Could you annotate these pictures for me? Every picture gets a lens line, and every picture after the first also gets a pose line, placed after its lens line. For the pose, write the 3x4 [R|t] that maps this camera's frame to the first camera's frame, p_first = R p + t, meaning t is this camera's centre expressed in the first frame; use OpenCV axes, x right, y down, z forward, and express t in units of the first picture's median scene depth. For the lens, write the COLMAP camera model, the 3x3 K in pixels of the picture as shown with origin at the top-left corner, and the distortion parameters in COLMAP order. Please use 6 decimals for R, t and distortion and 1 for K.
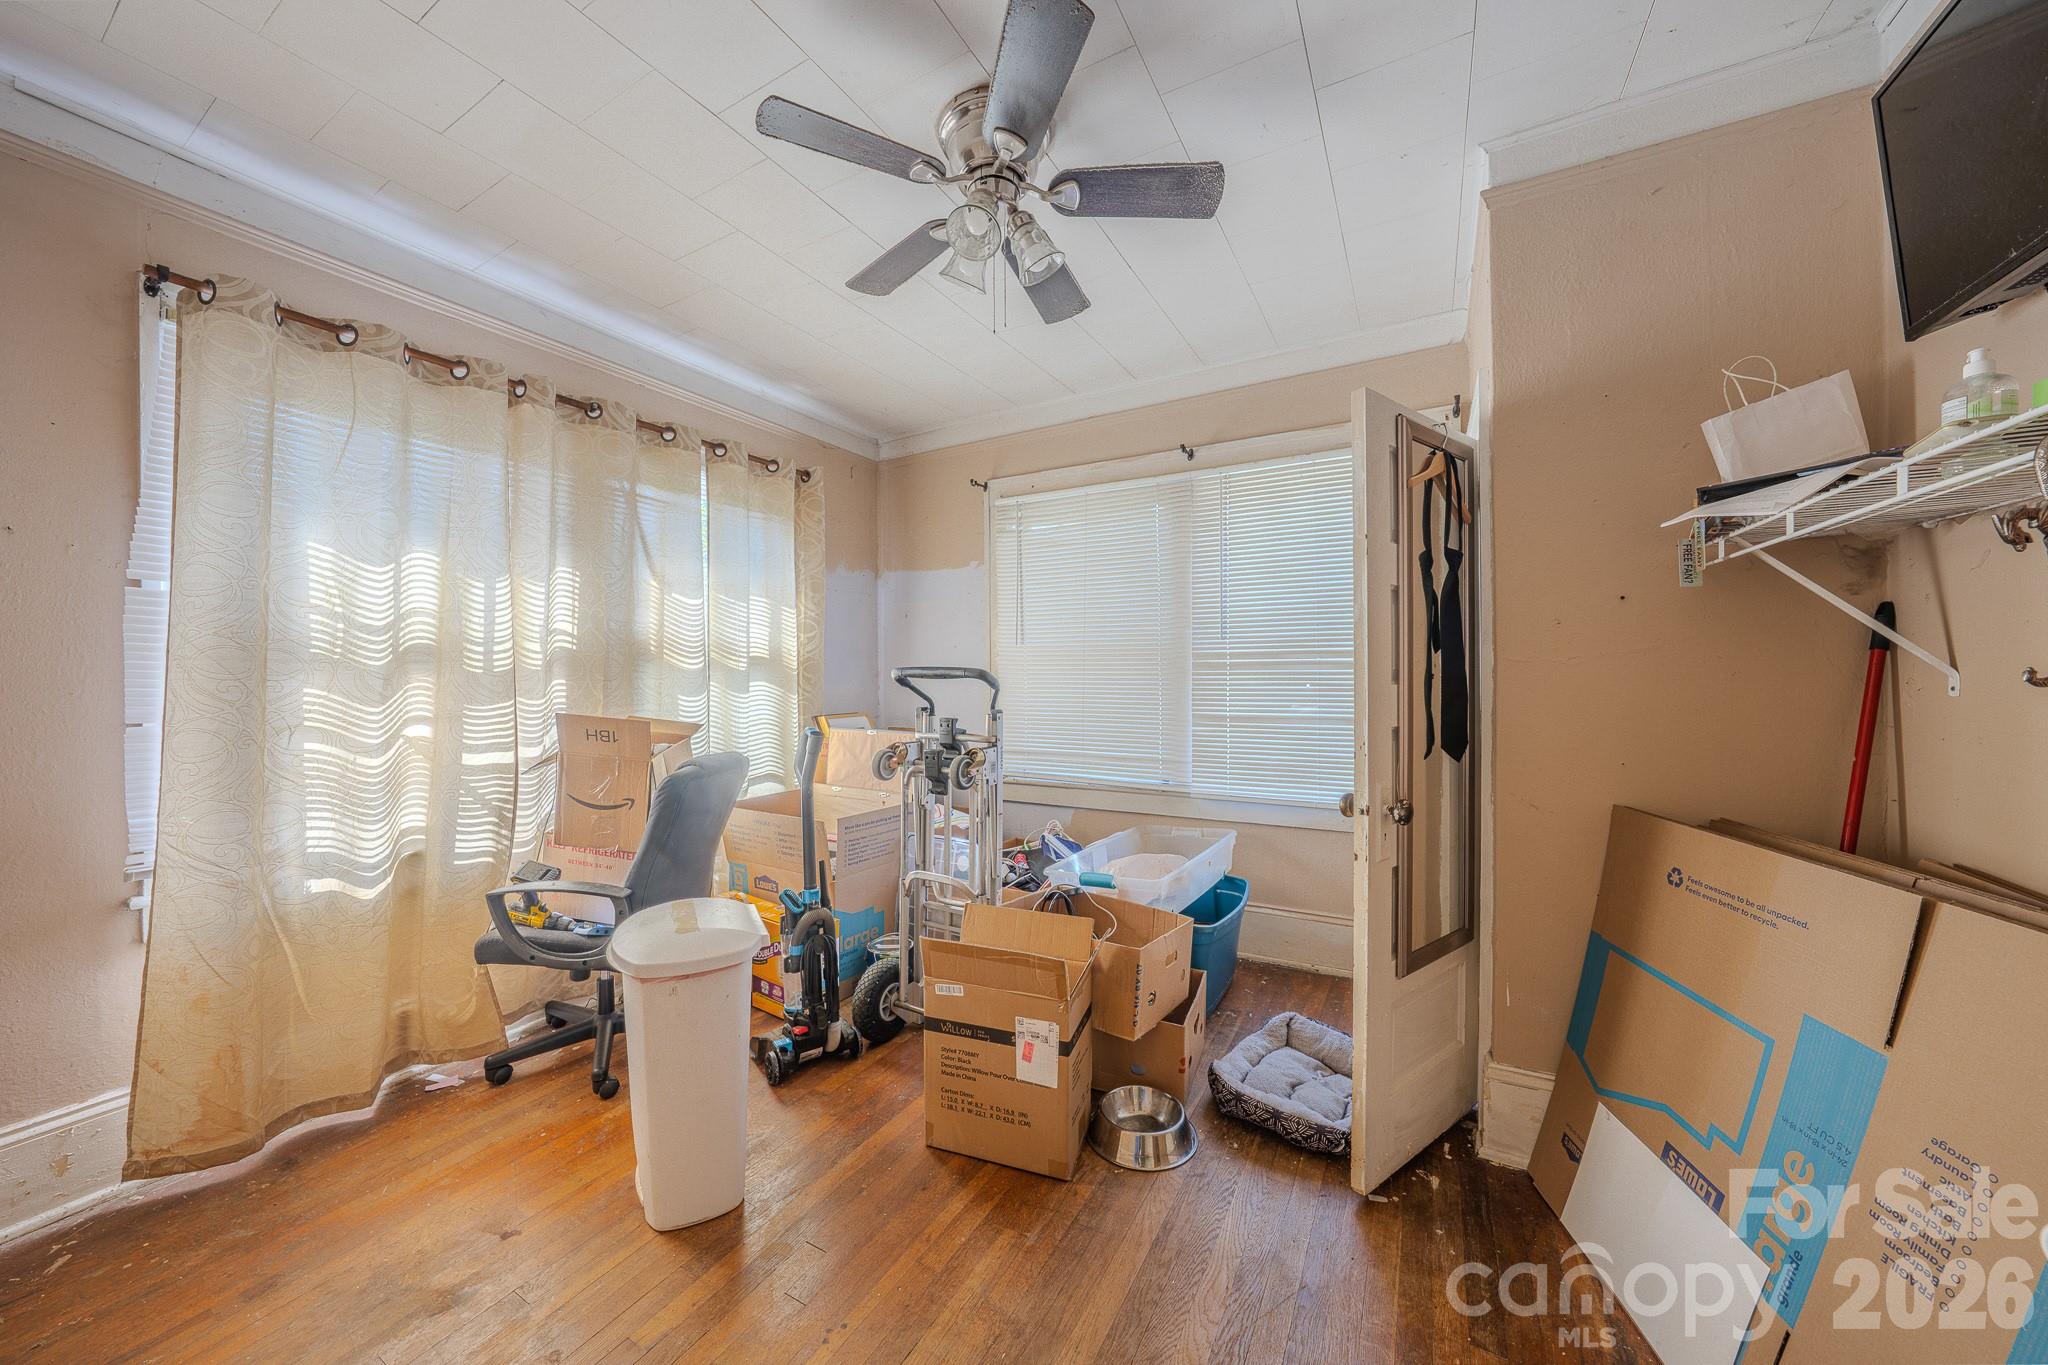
lens RADIAL K [[718.8, 0, 1024.5], [0, 718.8, 663.4], [0, 0, 1]] dist [-0.031097, 0.005868]
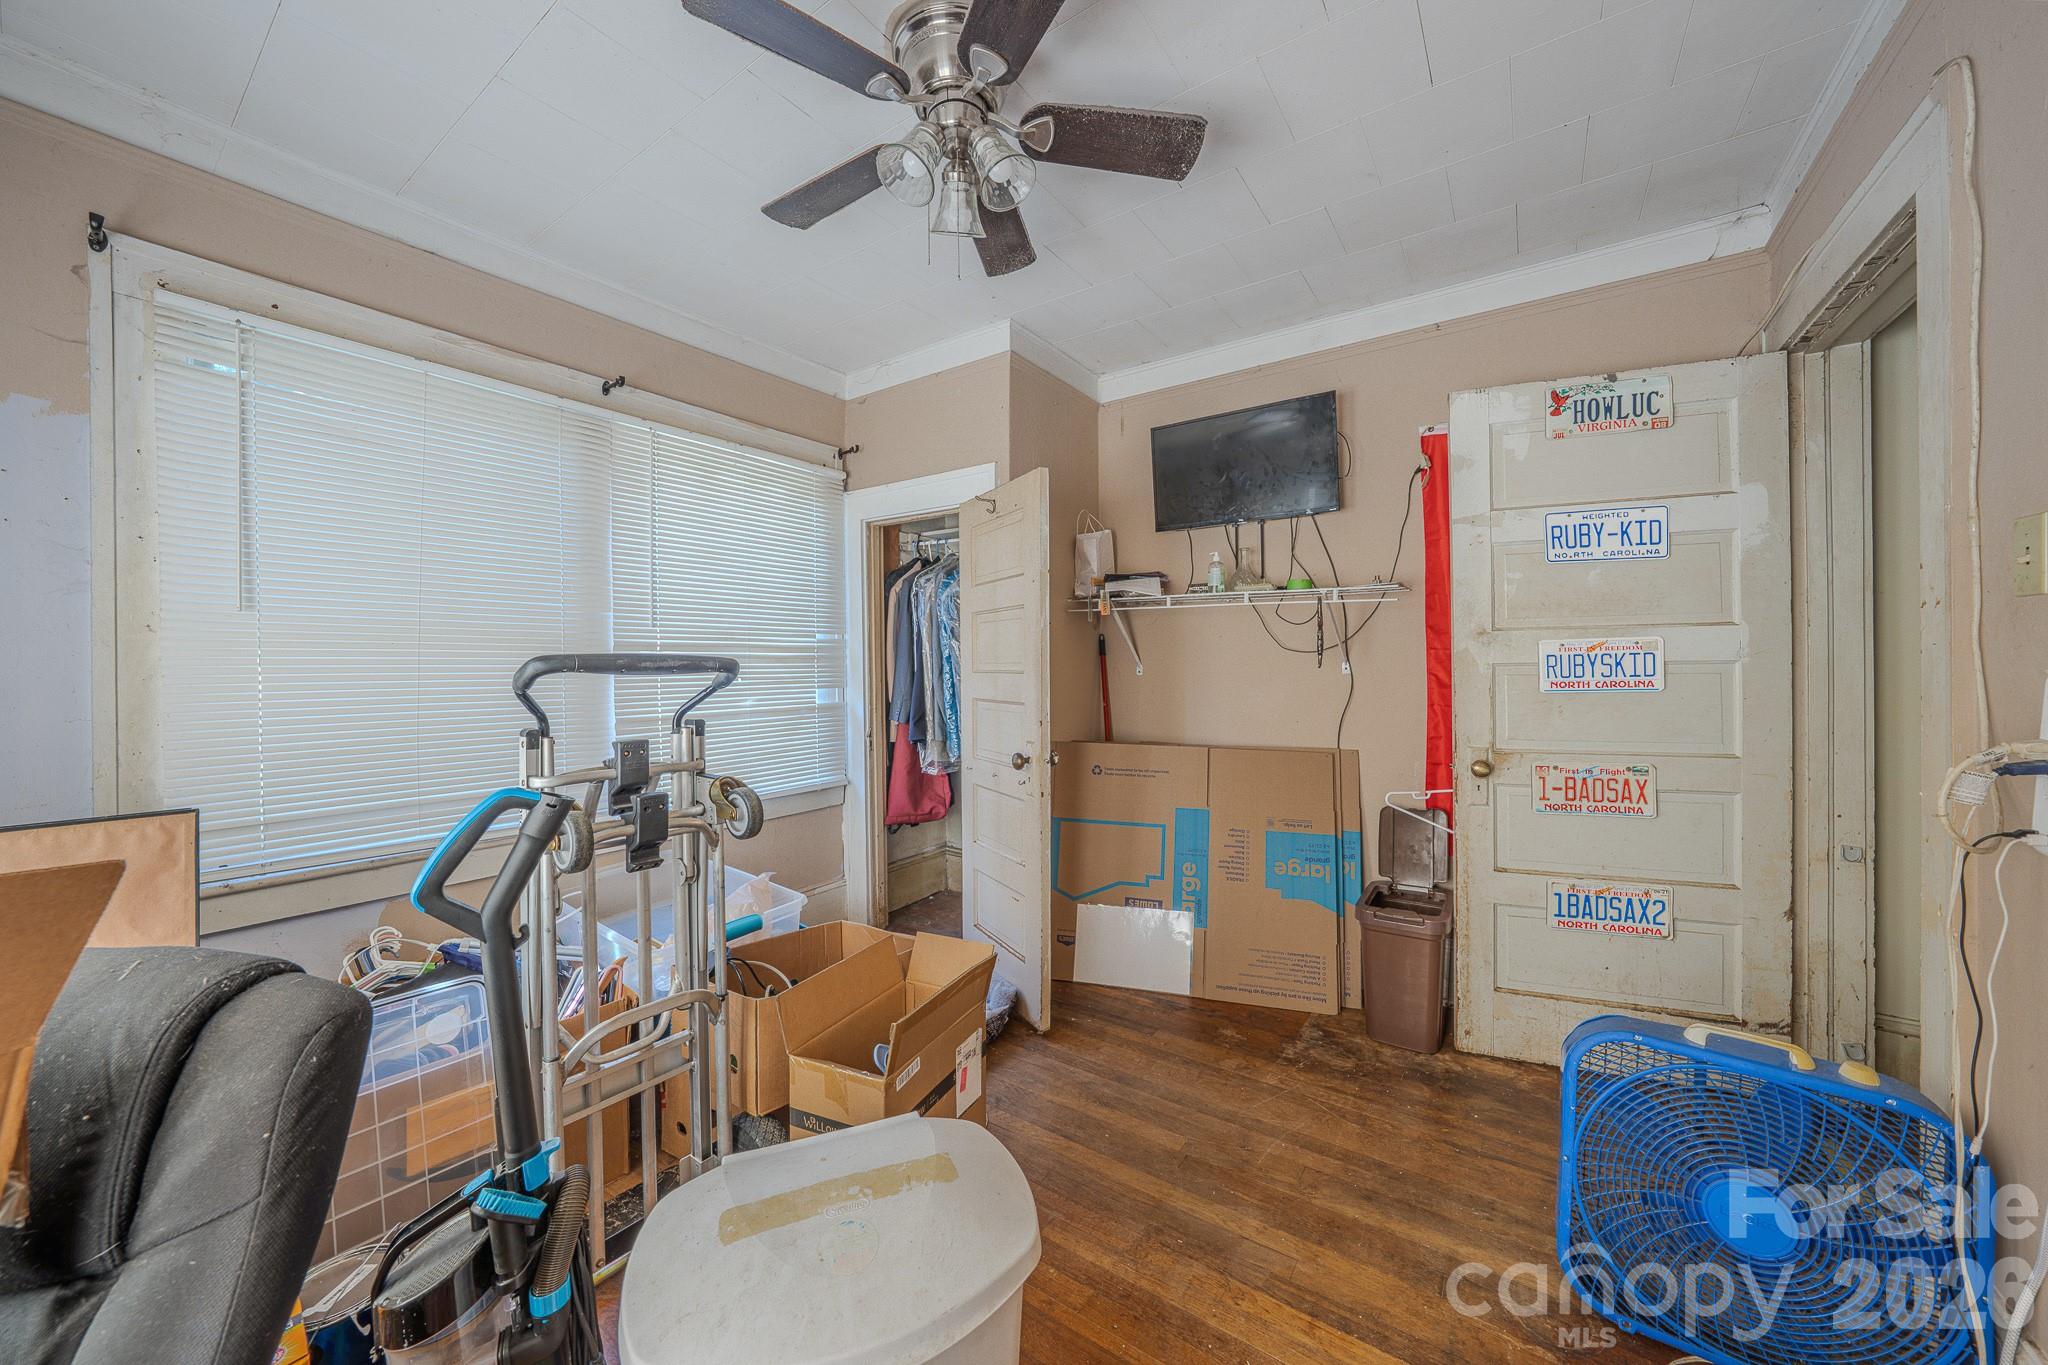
lens RADIAL K [[718.8, 0, 1024.5], [0, 718.8, 663.4], [0, 0, 1]] dist [-0.031097, 0.005868]
pose [[0.084857, 0.008346, 0.996358, -0.629603], [-0.010300, 0.999919, -0.007498, 0.013182], [-0.996340, -0.009626, 0.084936, 0.594695]]
